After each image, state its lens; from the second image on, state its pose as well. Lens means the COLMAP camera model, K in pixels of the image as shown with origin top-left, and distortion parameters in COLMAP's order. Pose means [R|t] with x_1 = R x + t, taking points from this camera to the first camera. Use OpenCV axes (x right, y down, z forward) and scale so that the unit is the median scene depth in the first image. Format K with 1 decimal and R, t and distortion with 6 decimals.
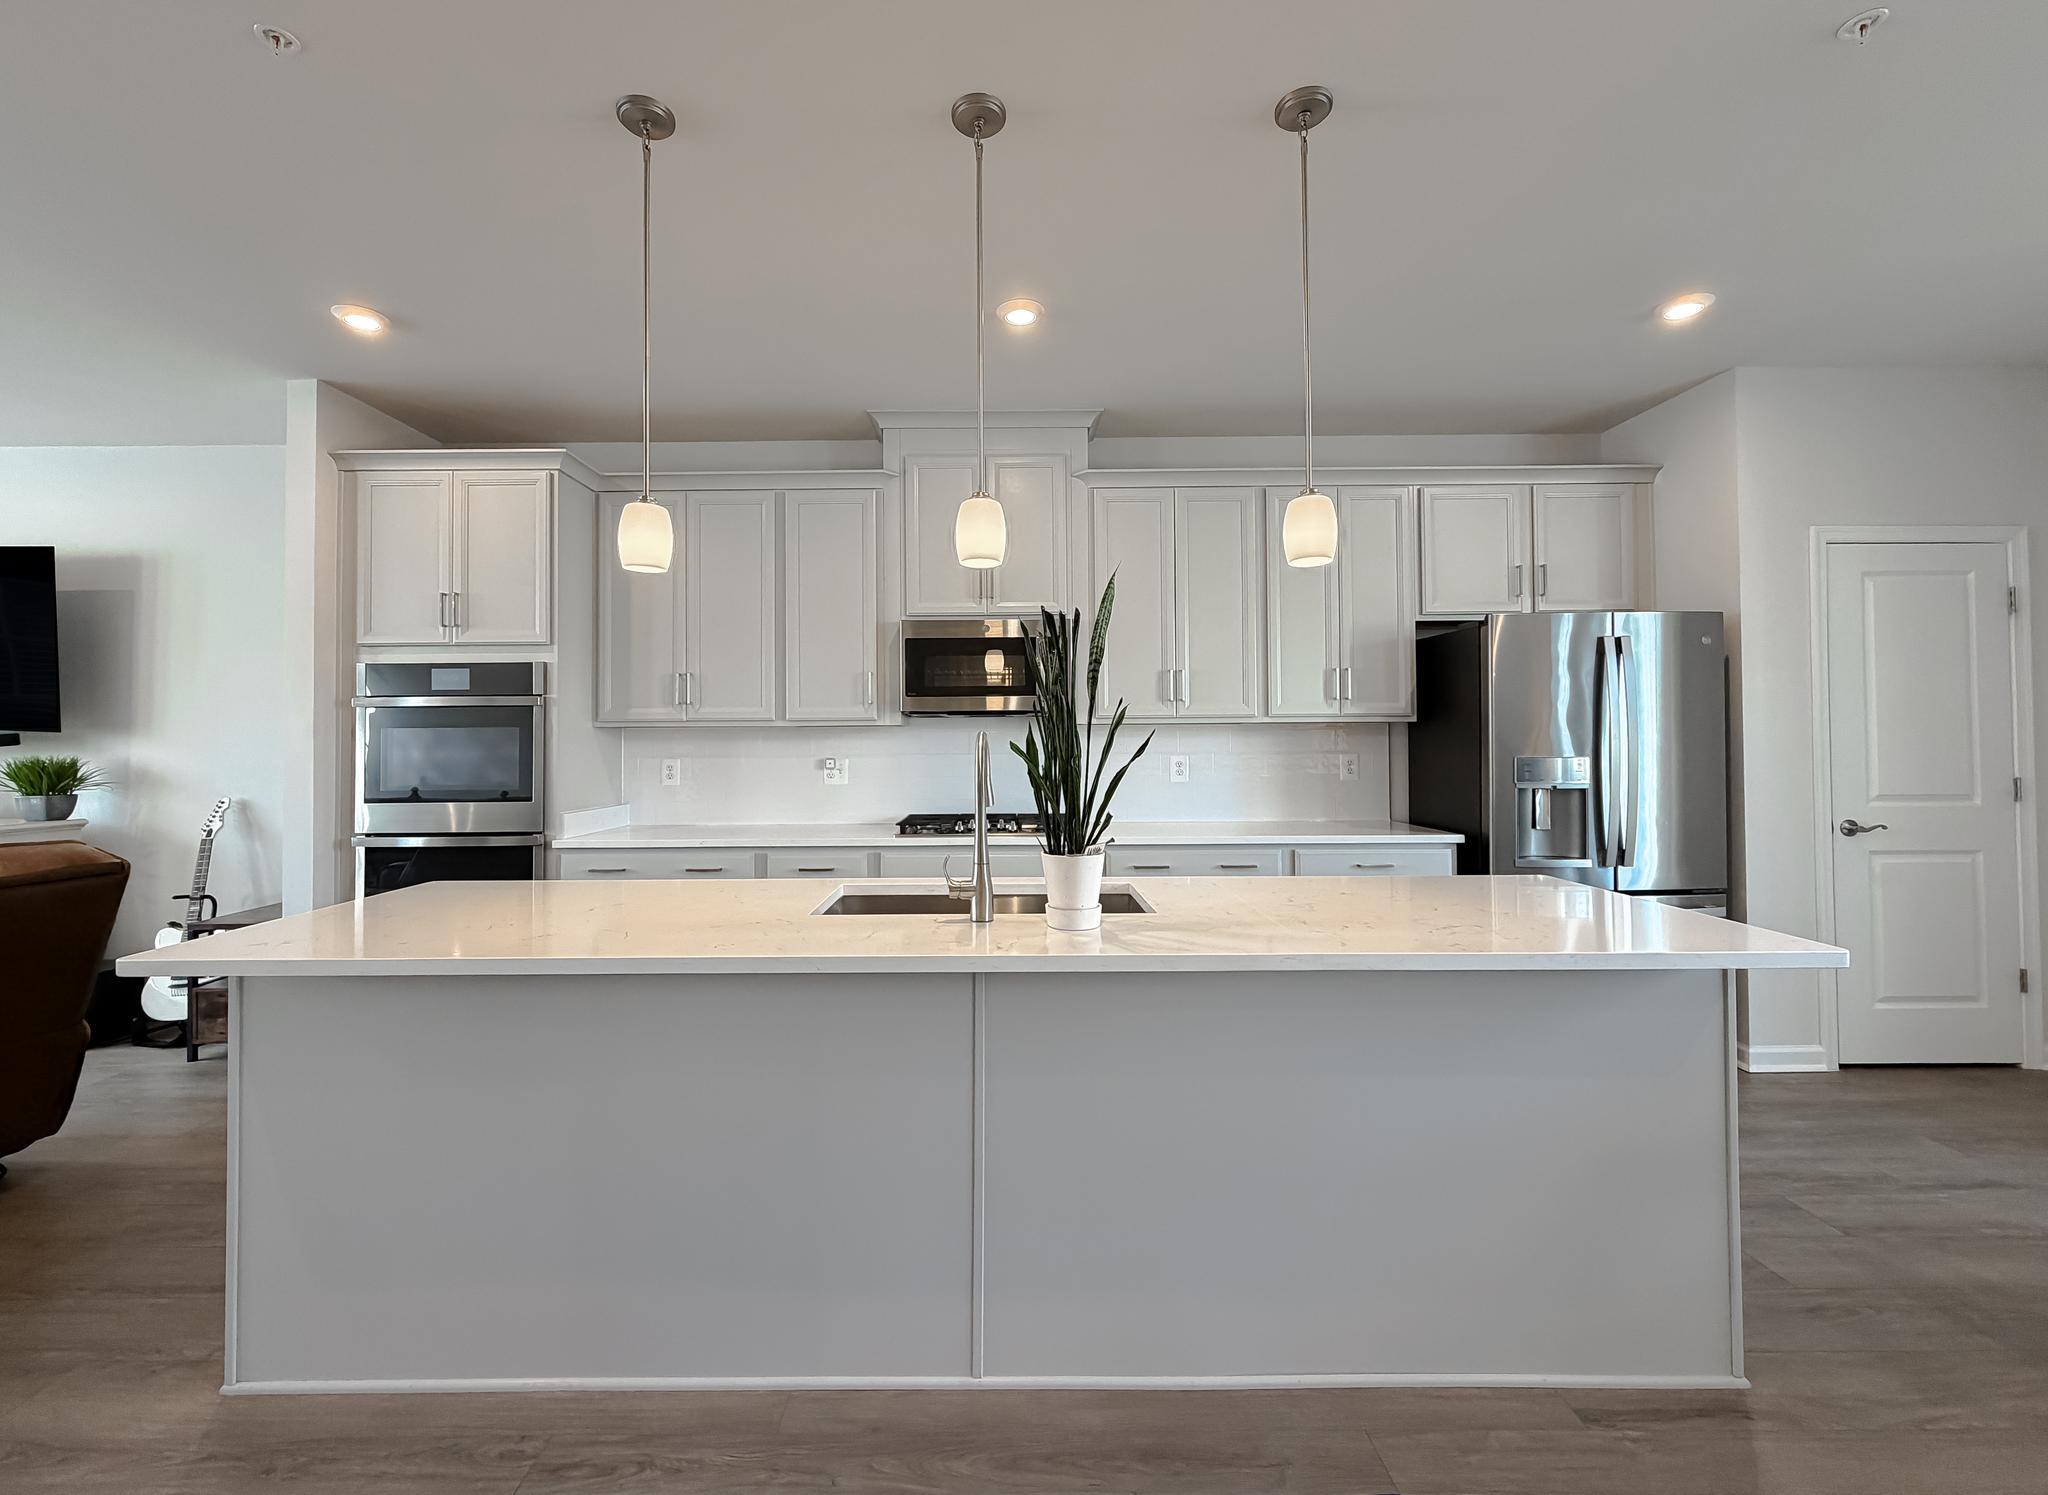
lens RADIAL K [[843.2, 0, 996.5], [0, 843.2, 724.8], [0, 0, 1]] dist [-0.019281, 0.008954]
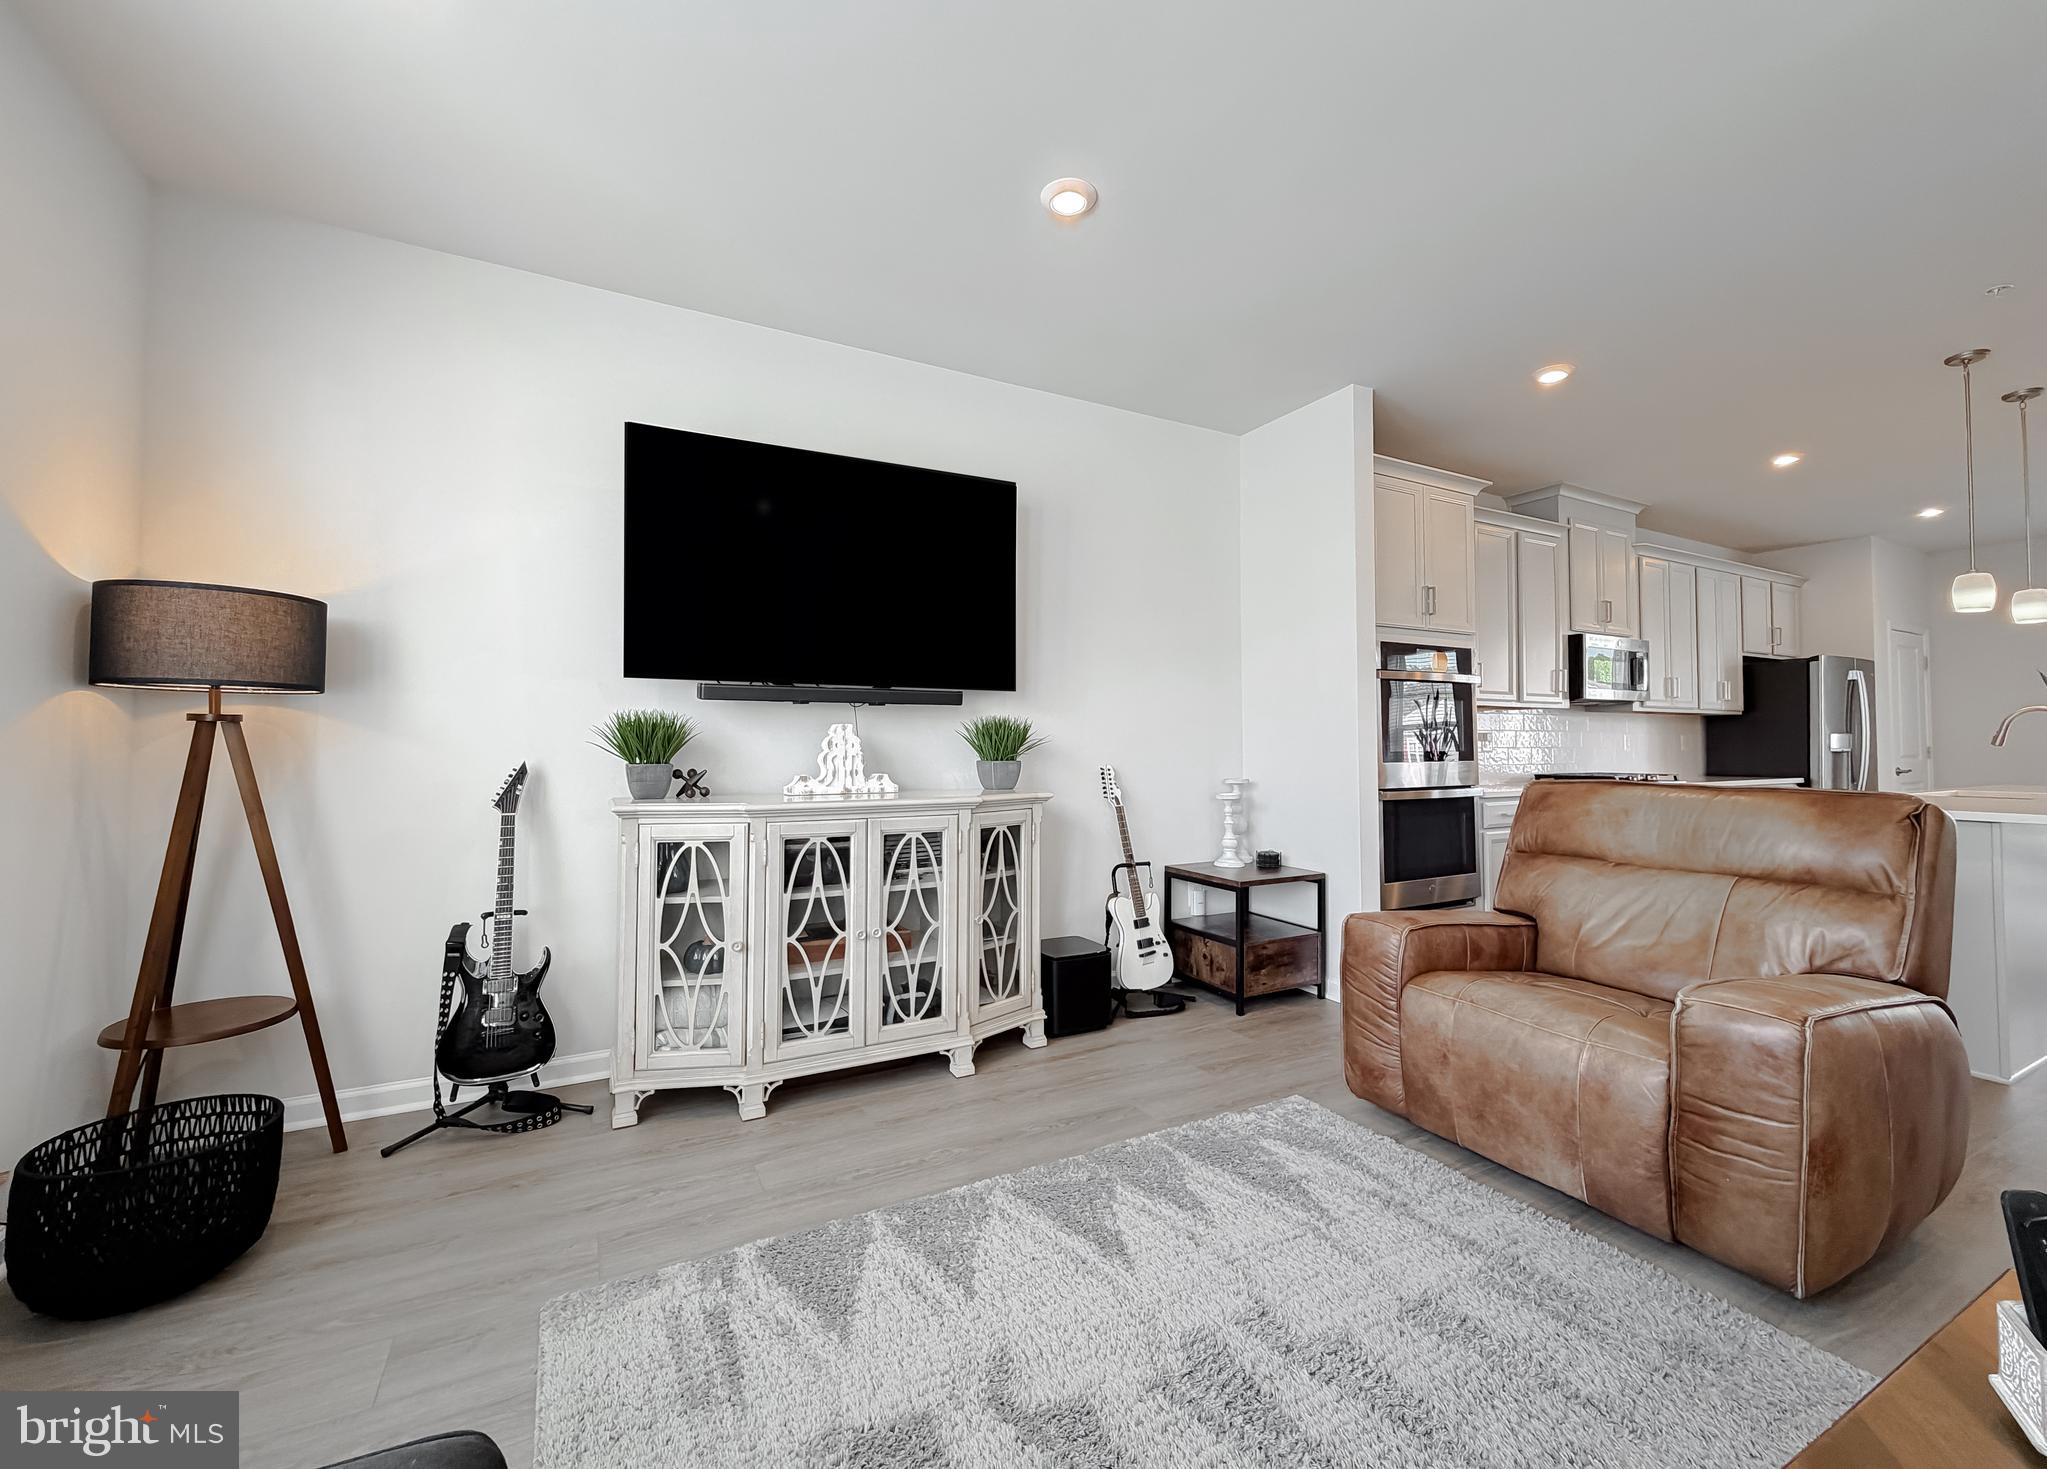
lens RADIAL K [[827.0, 0, 1021.3], [0, 827.0, 719.7], [0, 0, 1]] dist [-0.000966, 0.000049]
pose [[0.882534, 0.021109, 0.469774, -1.573152], [-0.023009, 0.999734, -0.001698, 0.042667], [-0.469685, -0.009310, 0.882785, 0.210503]]
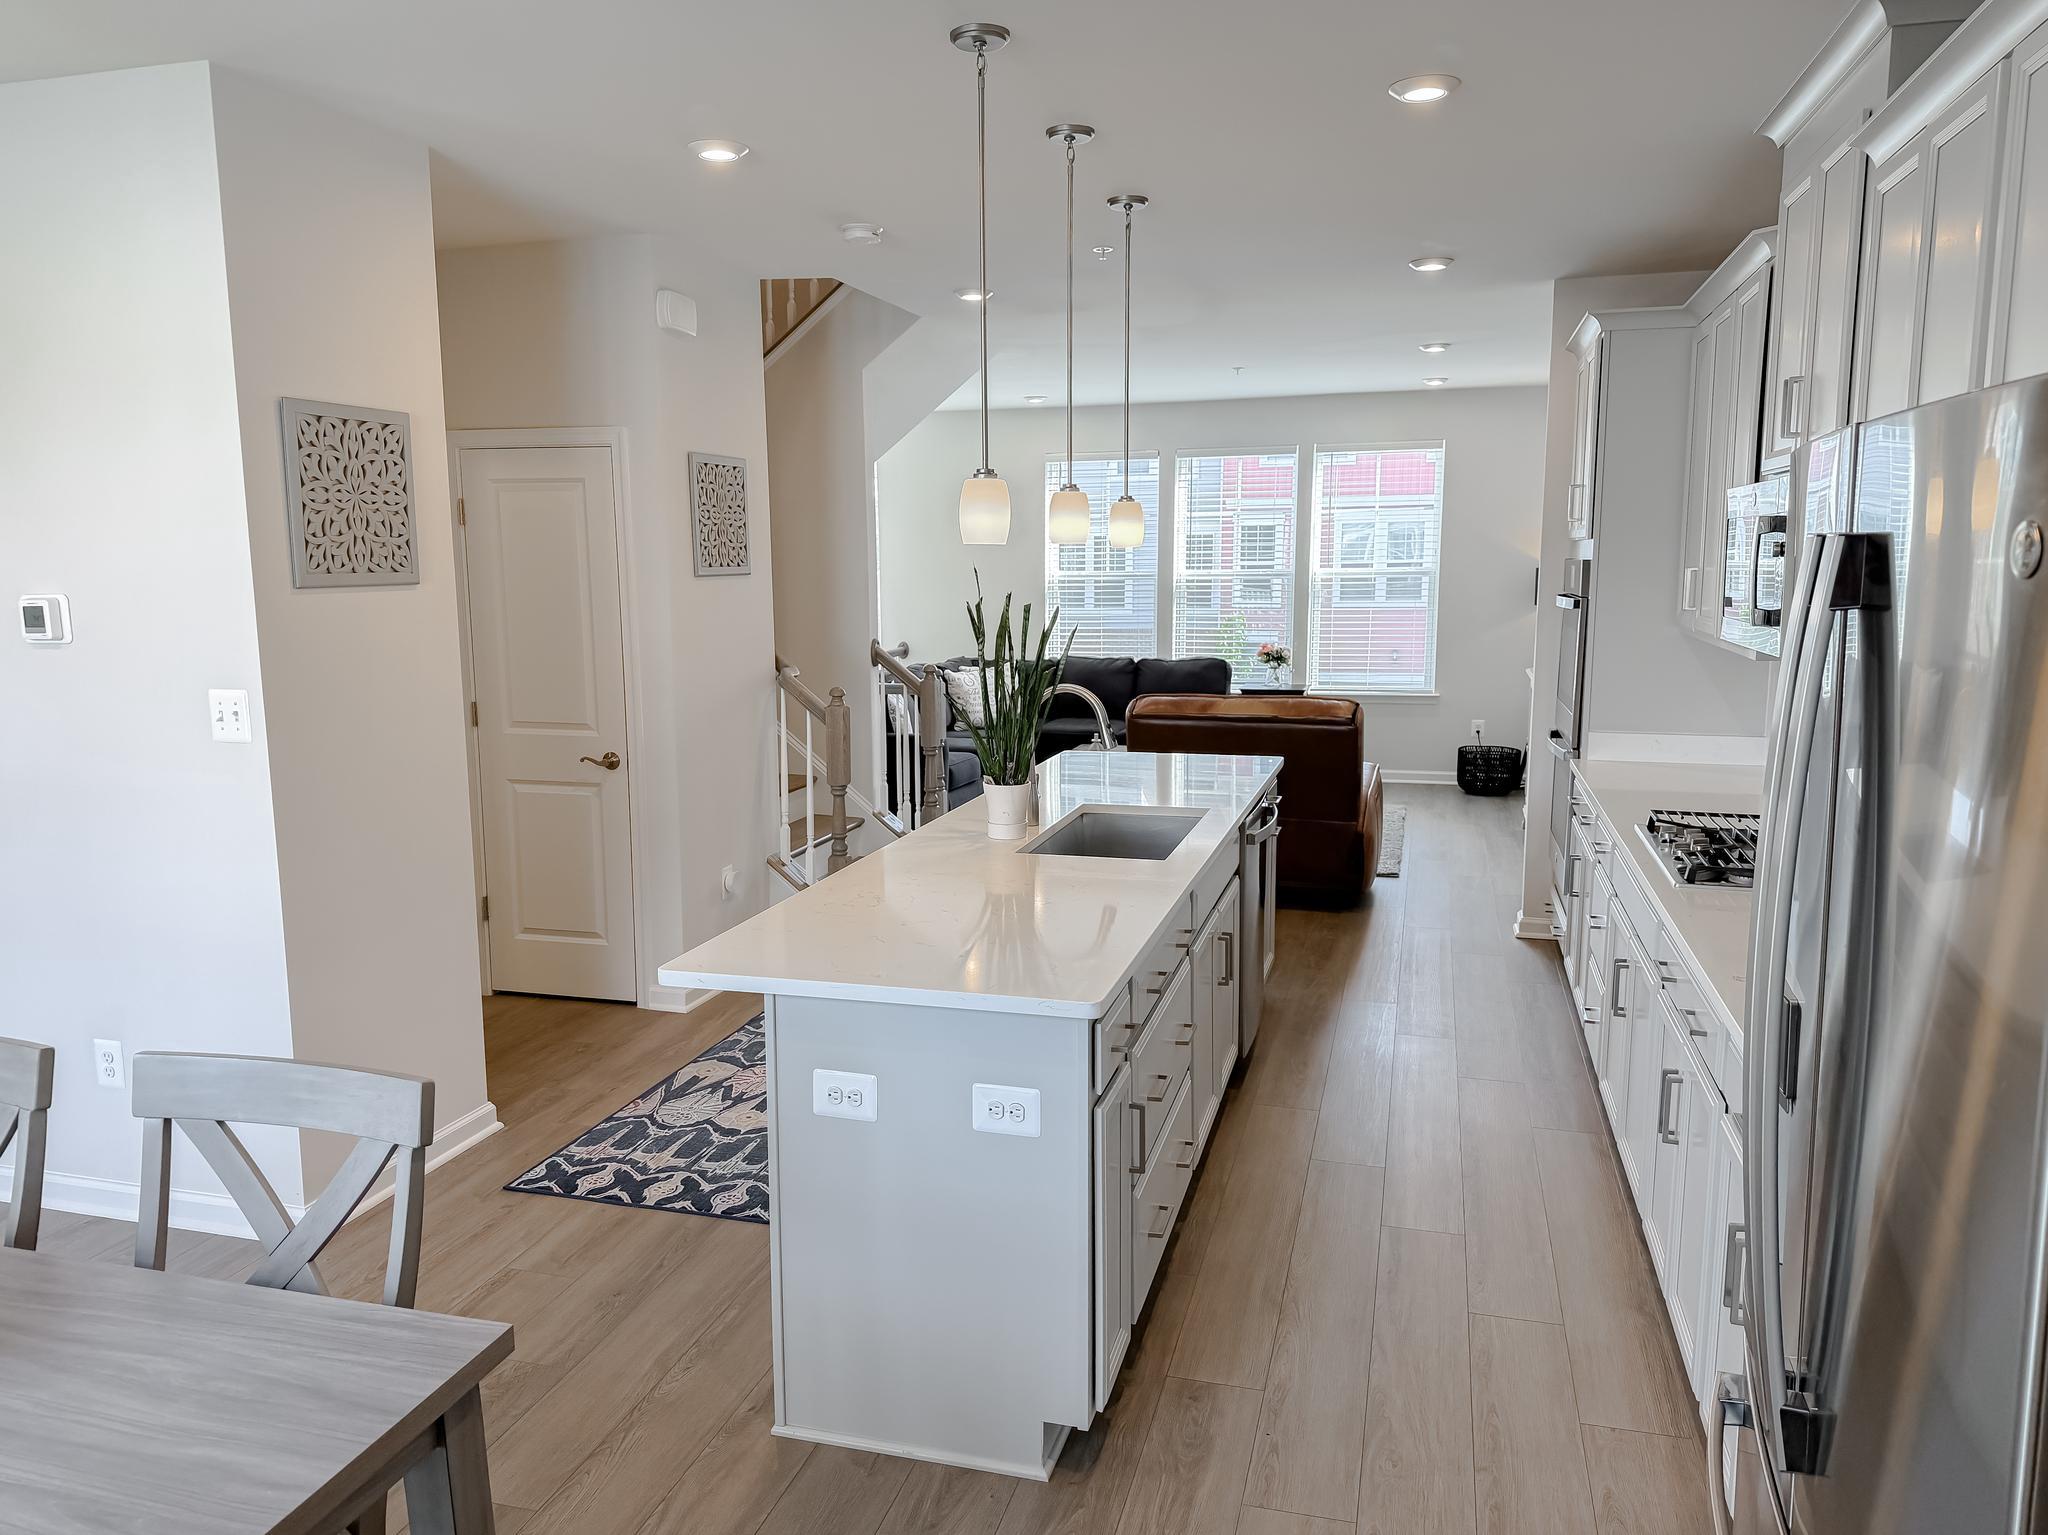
lens RADIAL K [[1434.2, 0, 1012.2], [0, 1434.2, 768.8], [0, 0, 1]] dist [0.117238, -0.184938]
pose [[-0.273581, 0.151513, -0.949841, 1.050433], [0.028084, 0.988353, 0.149567, -0.096406], [0.961439, 0.014243, -0.274649, 0.781825]]
